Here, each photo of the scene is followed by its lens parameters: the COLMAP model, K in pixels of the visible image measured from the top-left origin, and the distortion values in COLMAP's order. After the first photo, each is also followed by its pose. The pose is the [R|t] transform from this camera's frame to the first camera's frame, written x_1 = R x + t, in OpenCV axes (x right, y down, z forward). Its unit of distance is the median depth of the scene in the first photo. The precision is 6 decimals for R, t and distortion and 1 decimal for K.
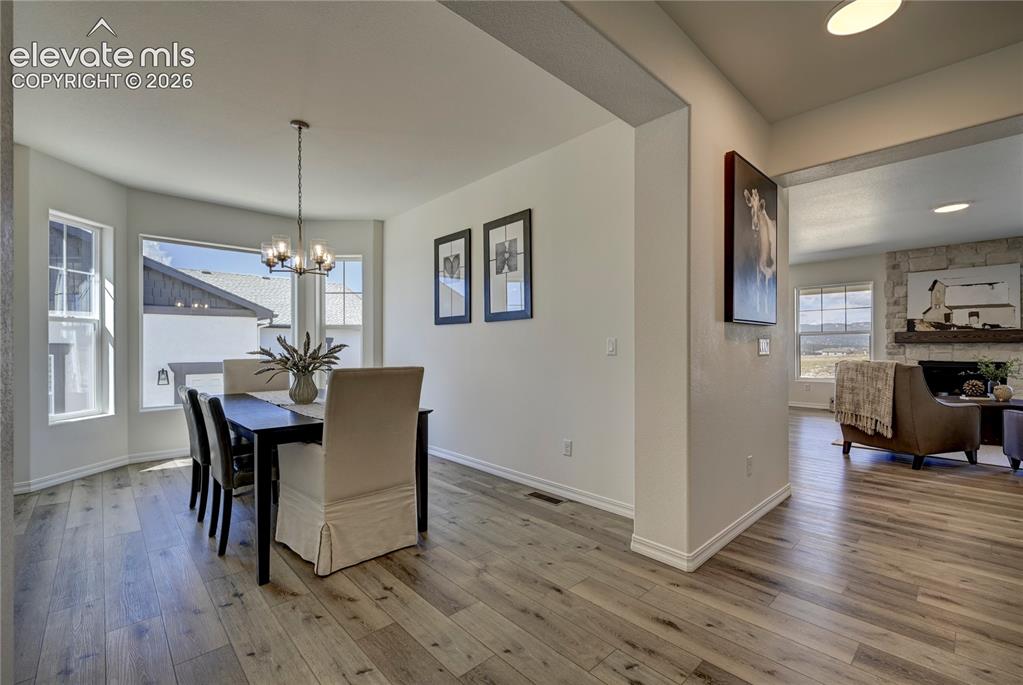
lens RADIAL K [[444.5, 0, 511.5], [0, 444.5, 342.5], [0, 0, 1]] dist [0.000309, -0.000064]
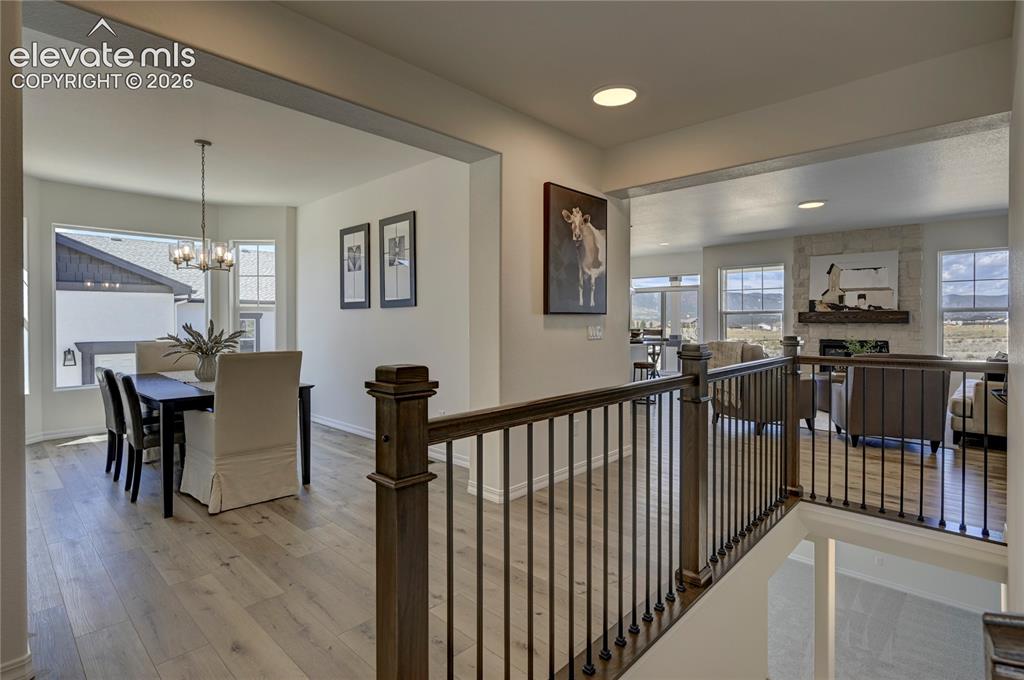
lens RADIAL K [[501.7, 0, 510.0], [0, 501.7, 320.0], [0, 0, 1]] dist [0.000888, -0.000327]
pose [[0.997920, 0.000481, 0.064464, 0.221890], [-0.001050, 0.999961, 0.008794, -0.033281], [-0.064458, -0.008844, 0.997881, -0.337722]]
